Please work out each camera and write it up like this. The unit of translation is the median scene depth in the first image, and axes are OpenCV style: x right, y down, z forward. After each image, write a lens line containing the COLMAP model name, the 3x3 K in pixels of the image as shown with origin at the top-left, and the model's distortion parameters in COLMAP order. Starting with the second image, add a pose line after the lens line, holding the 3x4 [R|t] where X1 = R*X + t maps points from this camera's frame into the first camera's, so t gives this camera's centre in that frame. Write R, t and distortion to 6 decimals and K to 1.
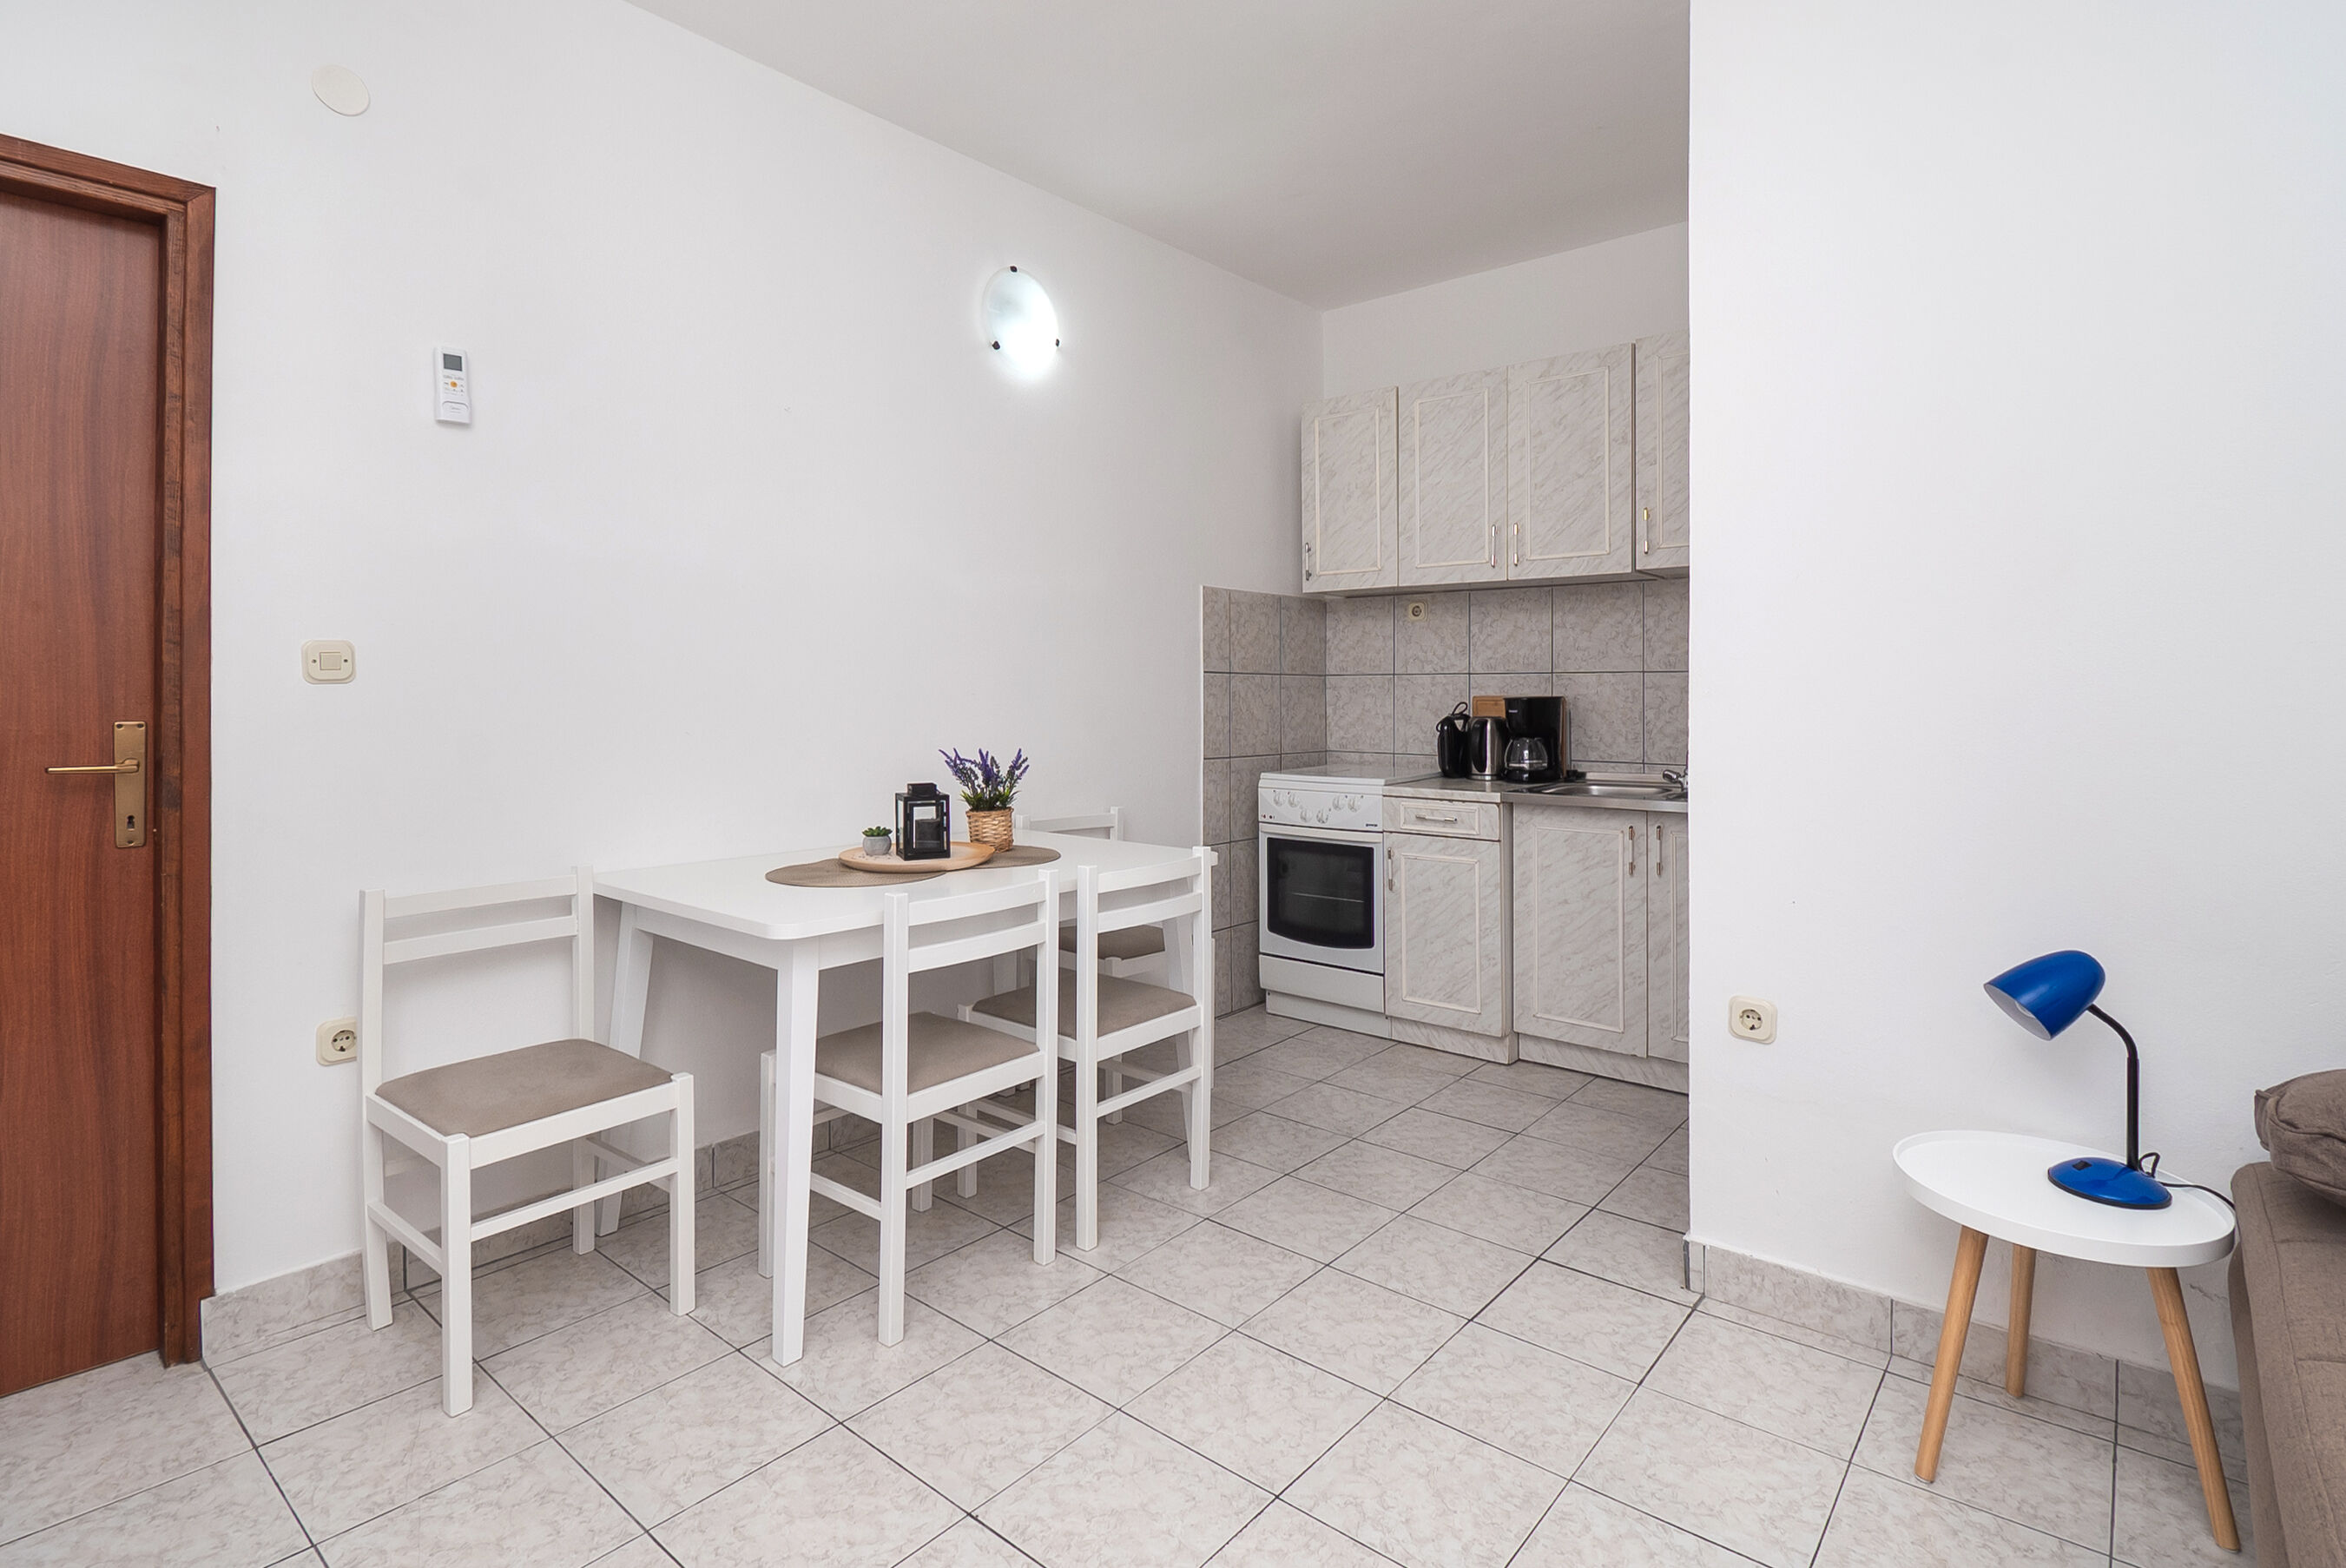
lens RADIAL K [[1123.5, 0, 1167.7], [0, 1123.5, 713.4], [0, 0, 1]] dist [-0.005508, -0.005625]
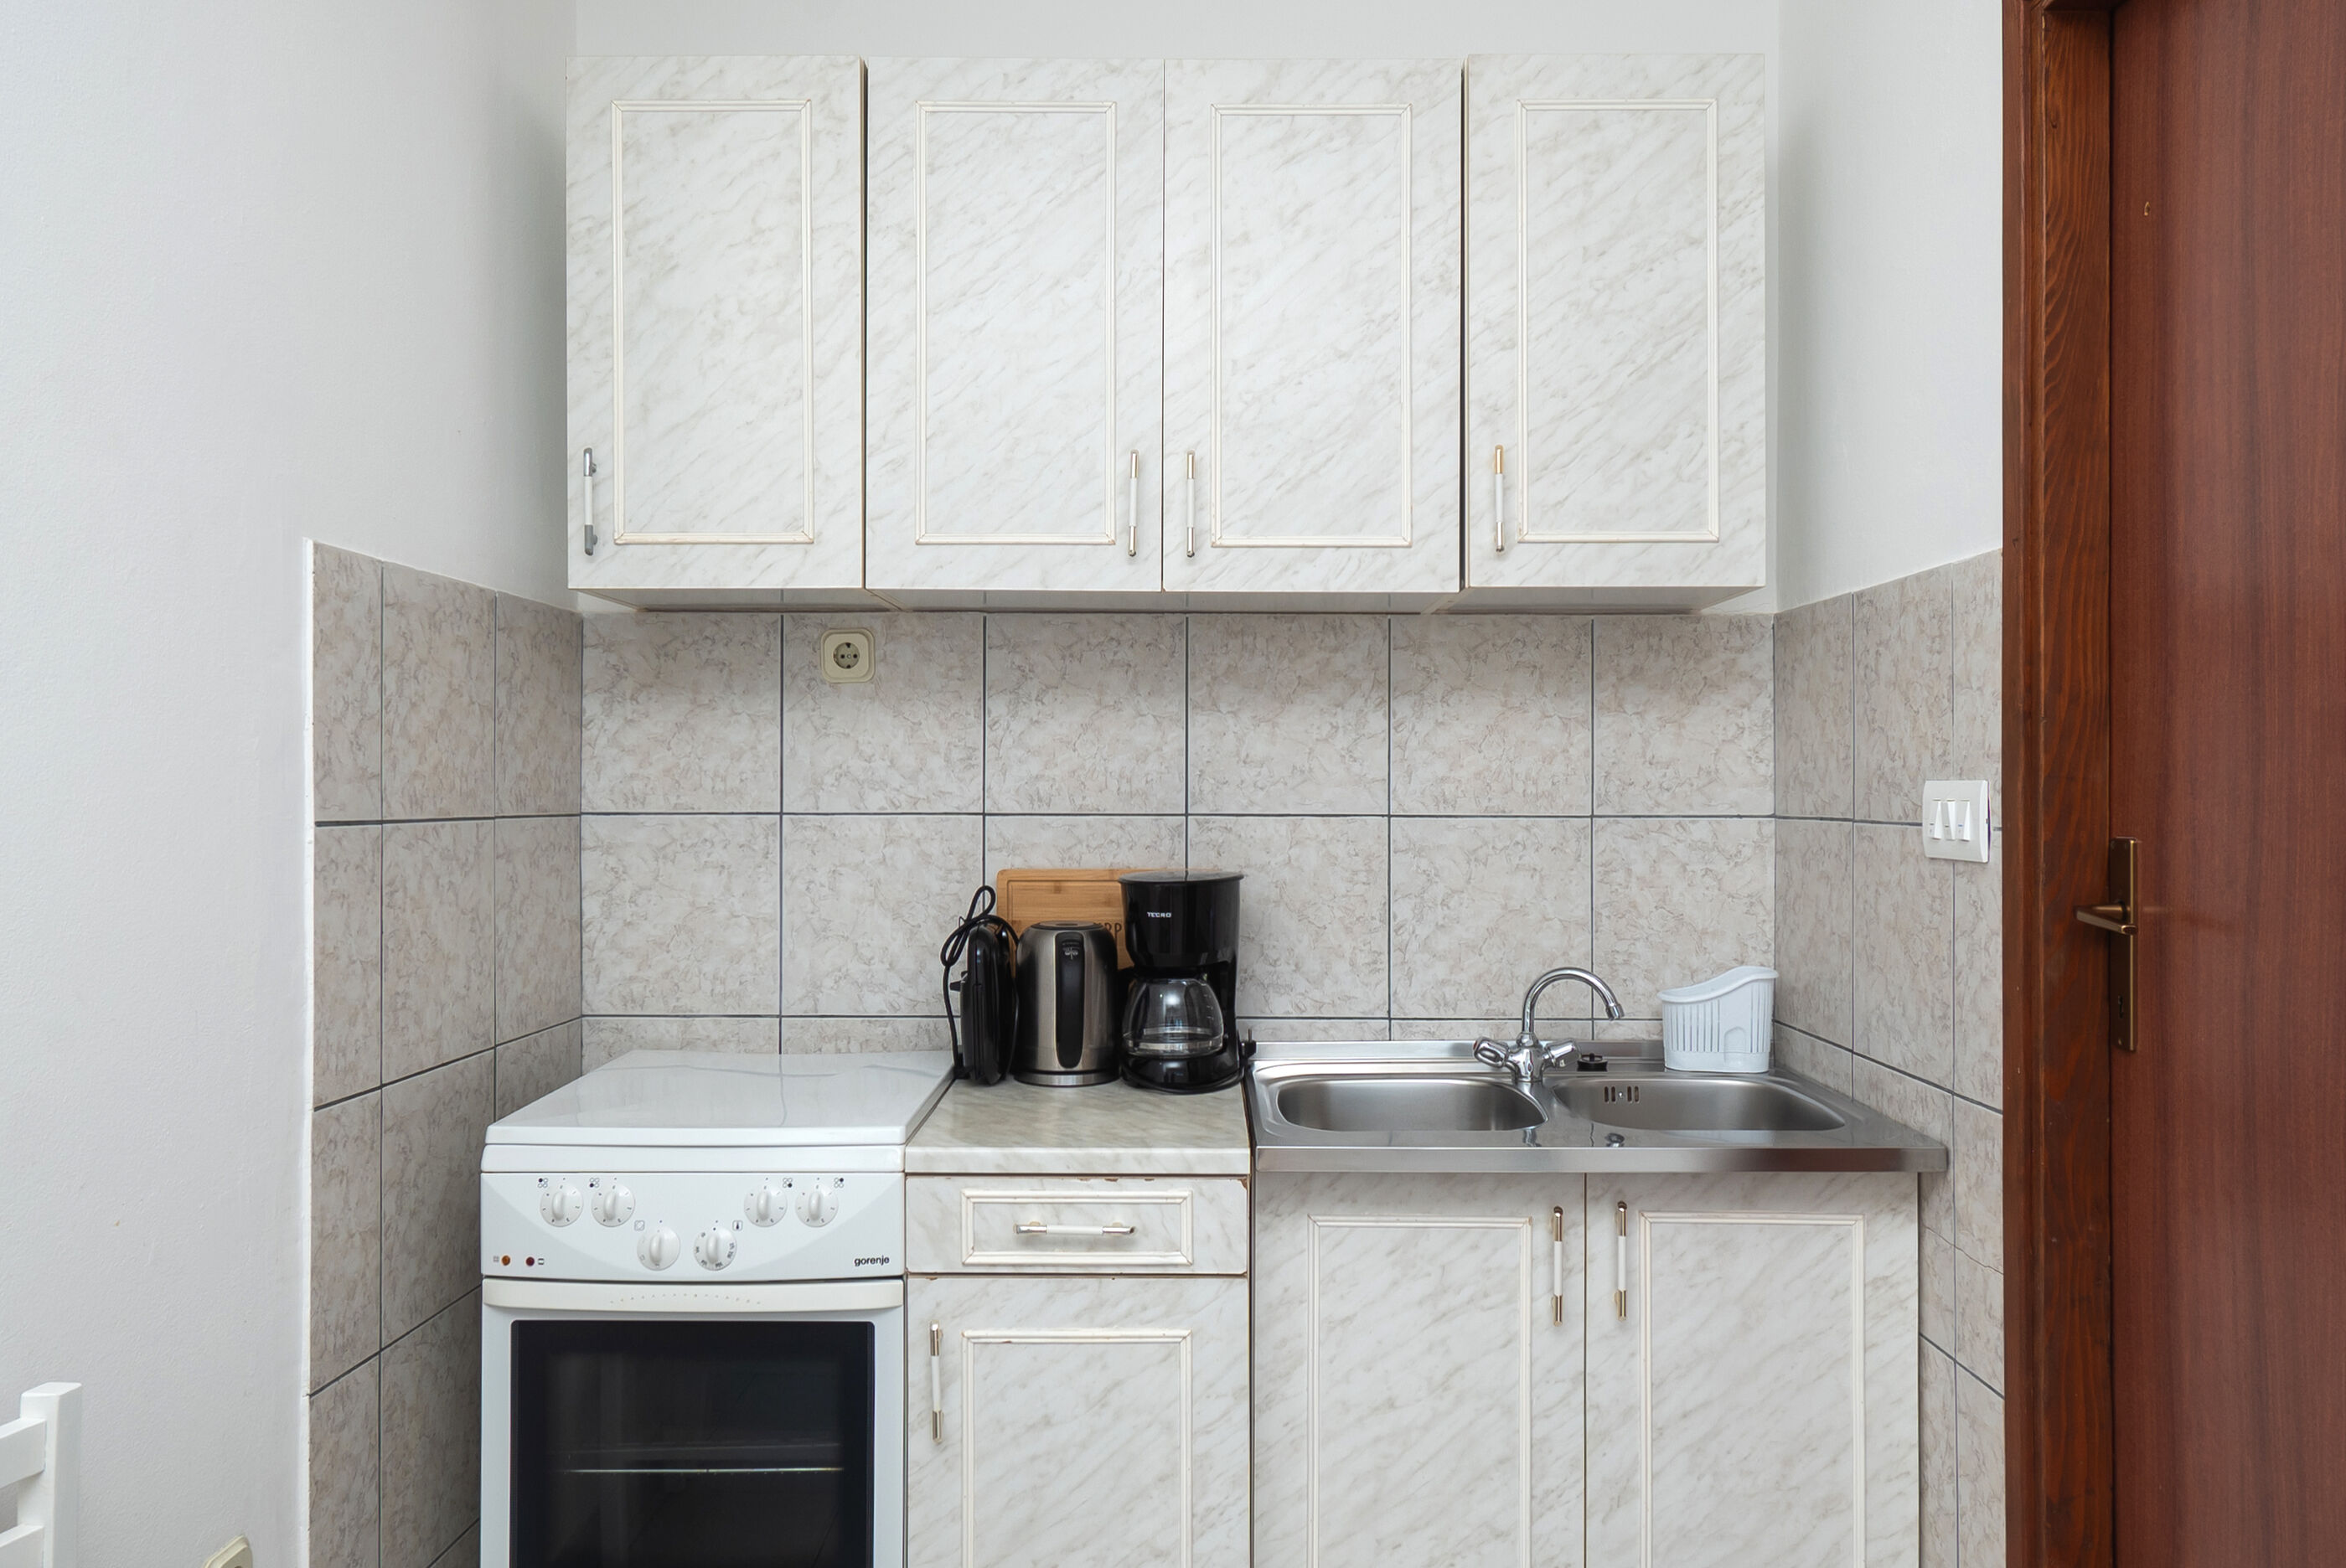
lens RADIAL K [[1745.6, 0, 1177.5], [0, 1745.6, 803.9], [0, 0, 1]] dist [0.007213, -0.021197]
pose [[0.777065, -0.005312, 0.629397, -0.087759], [0.008832, 0.999958, -0.002466, -0.041450], [-0.629358, 0.007475, 0.777080, 0.512548]]
